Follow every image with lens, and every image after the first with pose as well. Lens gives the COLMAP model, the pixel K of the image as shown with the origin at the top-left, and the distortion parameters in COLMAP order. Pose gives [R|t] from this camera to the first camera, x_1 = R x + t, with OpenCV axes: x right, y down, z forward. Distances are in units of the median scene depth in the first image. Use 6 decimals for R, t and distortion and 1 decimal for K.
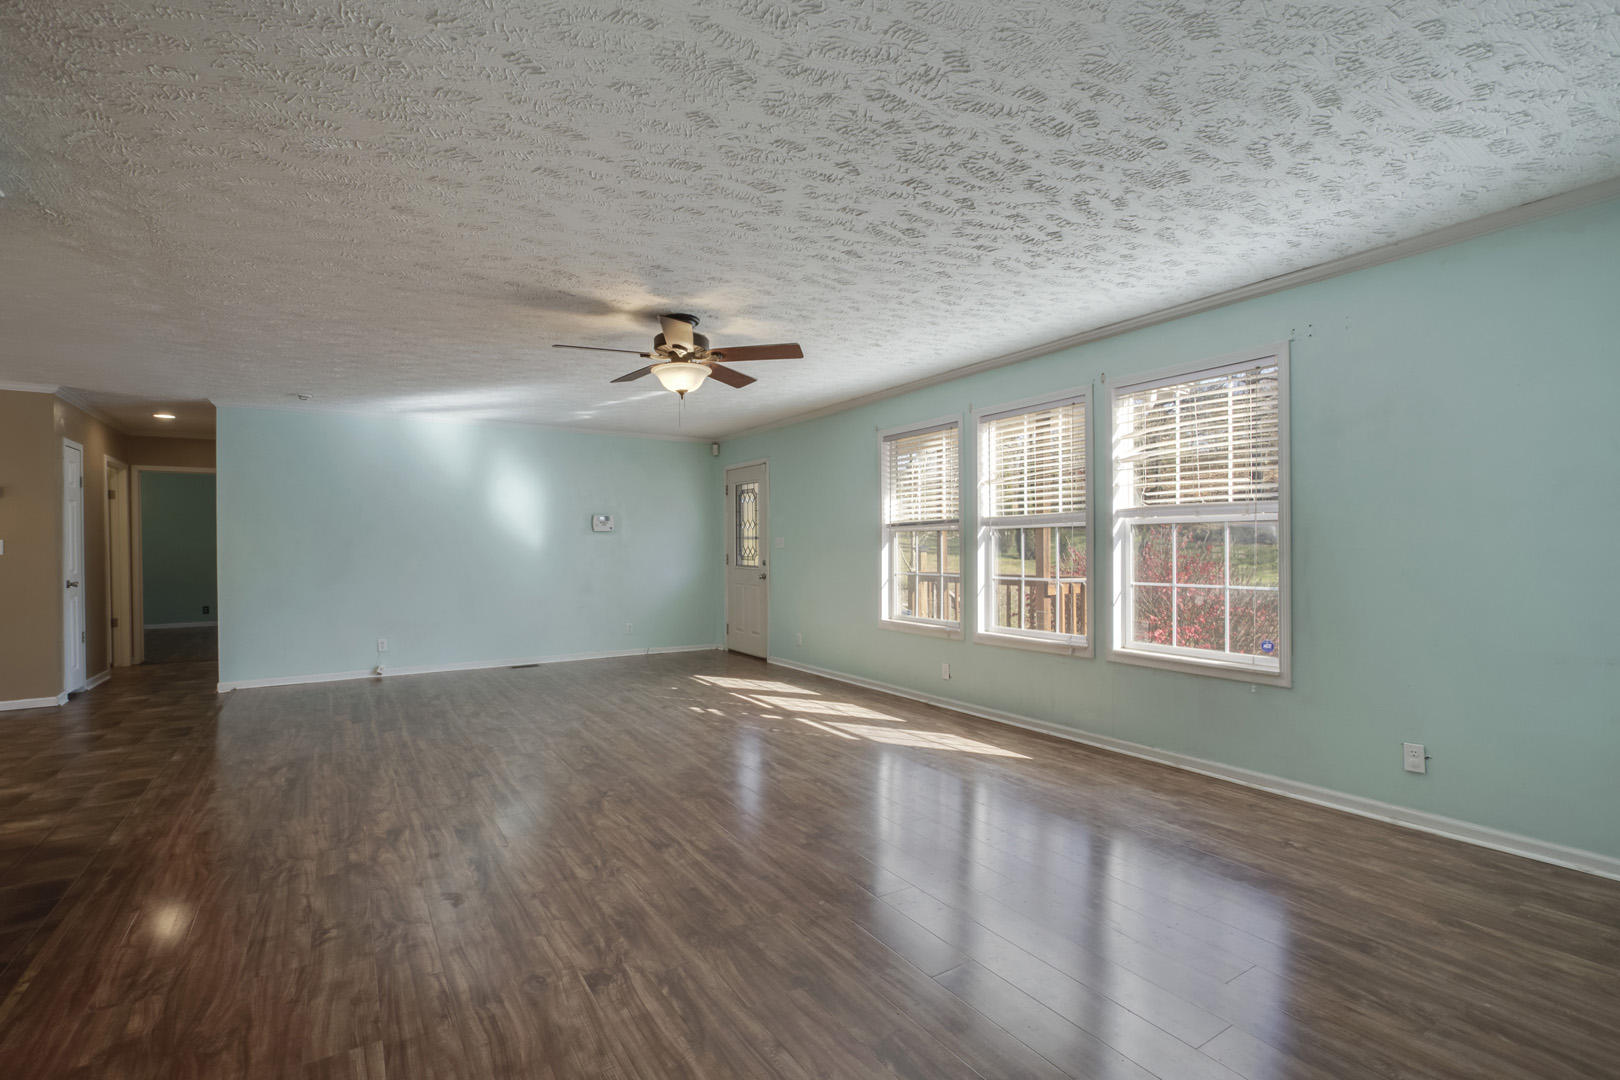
lens RADIAL K [[768.6, 0, 820.4], [0, 768.6, 541.1], [0, 0, 1]] dist [-0.025640, 0.015081]
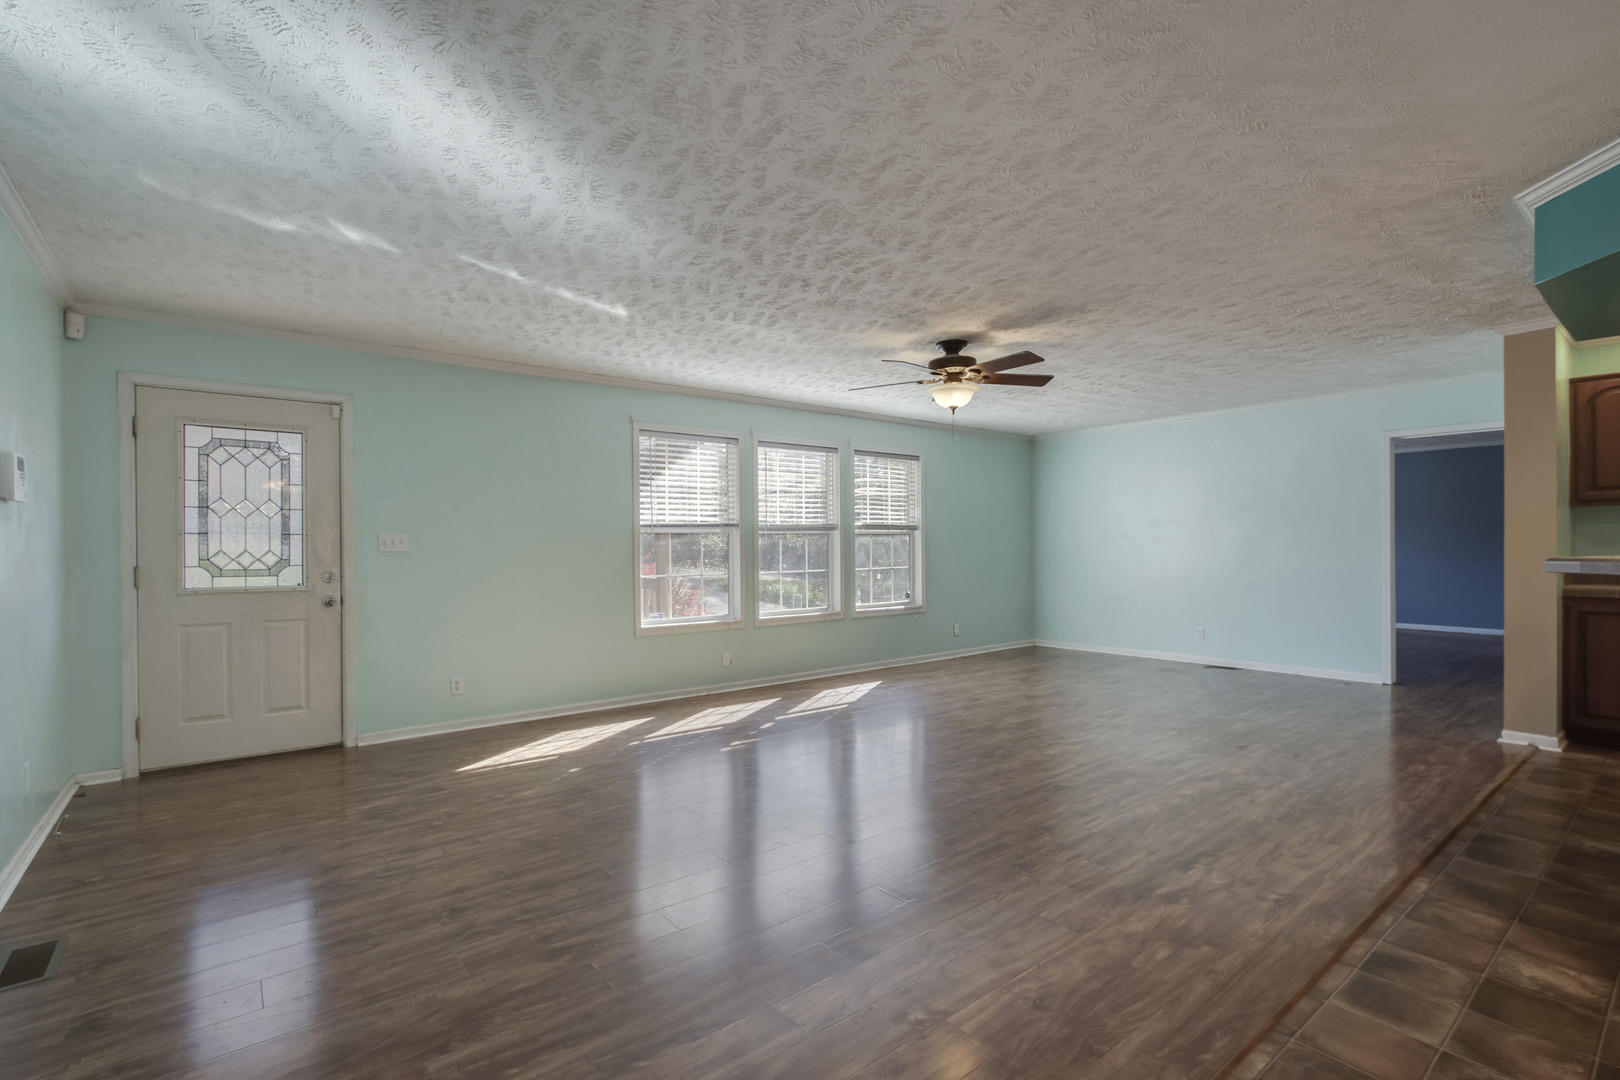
lens RADIAL K [[768.6, 0, 820.4], [0, 768.6, 541.1], [0, 0, 1]] dist [-0.025640, 0.015081]
pose [[-0.121065, 0.011759, 0.992575, -0.855434], [0.003956, 0.999928, -0.011364, 0.010743], [-0.992637, 0.002551, -0.121103, 0.890543]]
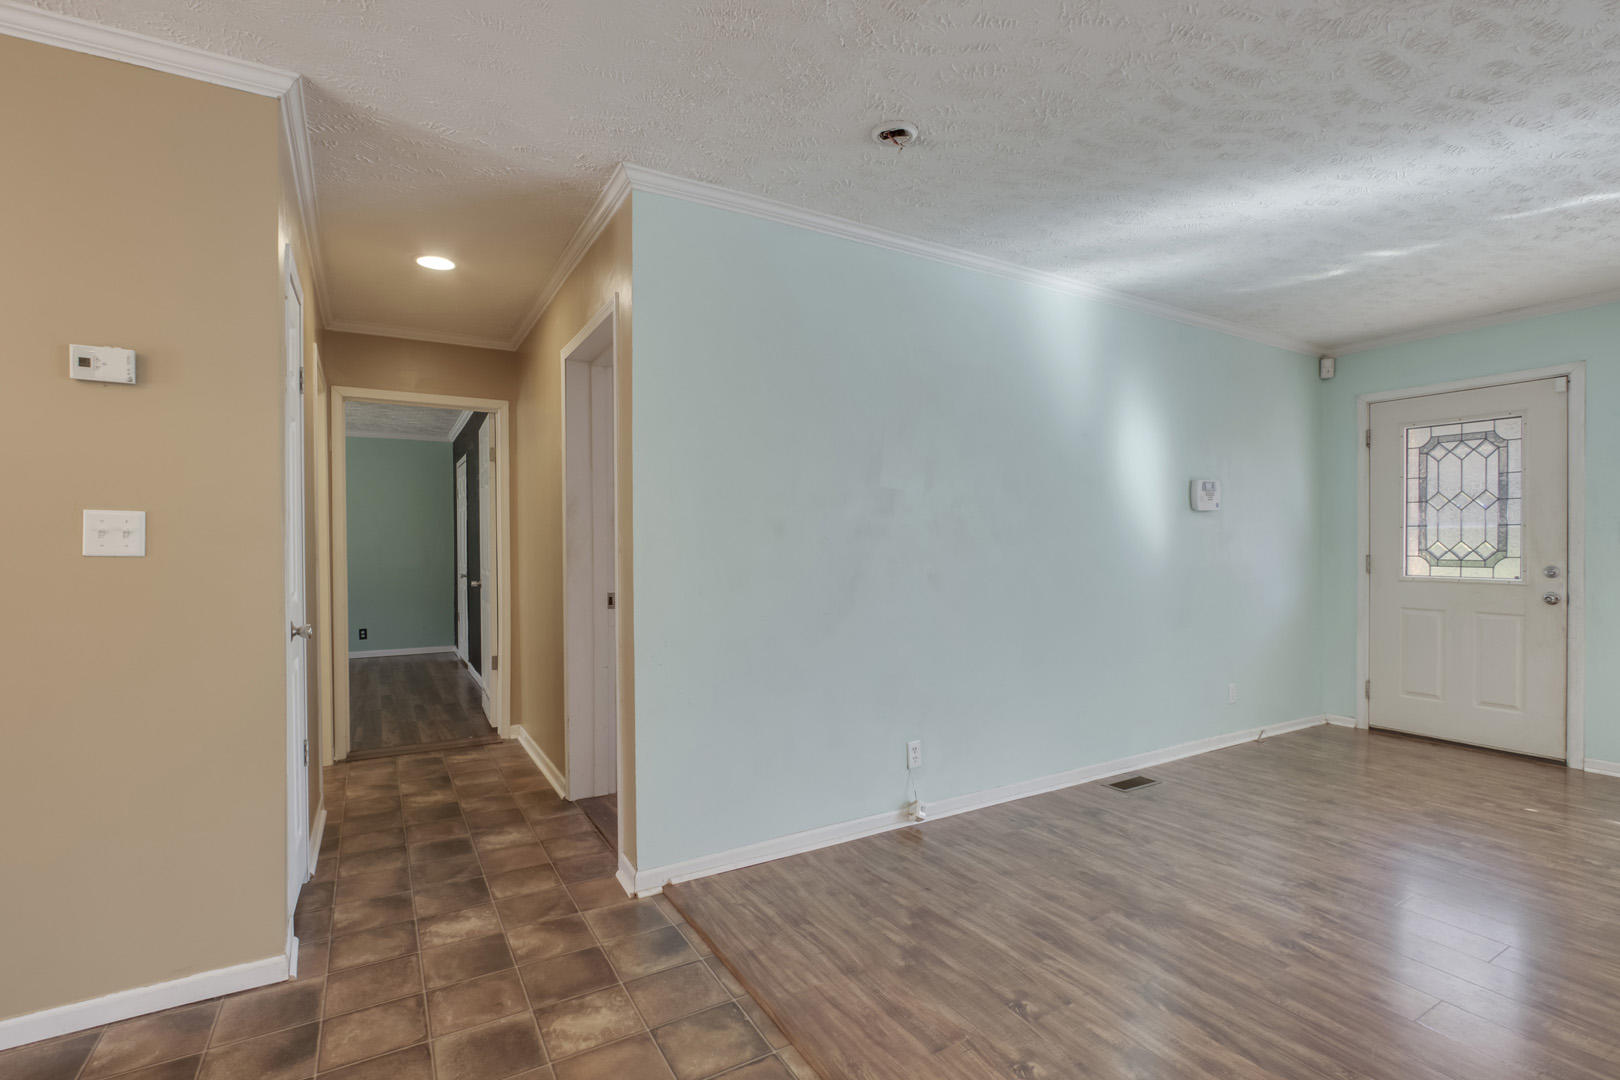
lens RADIAL K [[754.4, 0, 817.6], [0, 754.4, 549.7], [0, 0, 1]] dist [-0.018257, 0.005634]
pose [[0.999350, 0.001802, -0.036013, -0.686090], [-0.001403, 0.999938, 0.011084, 0.010072], [0.036031, -0.011027, 0.999290, 0.613341]]
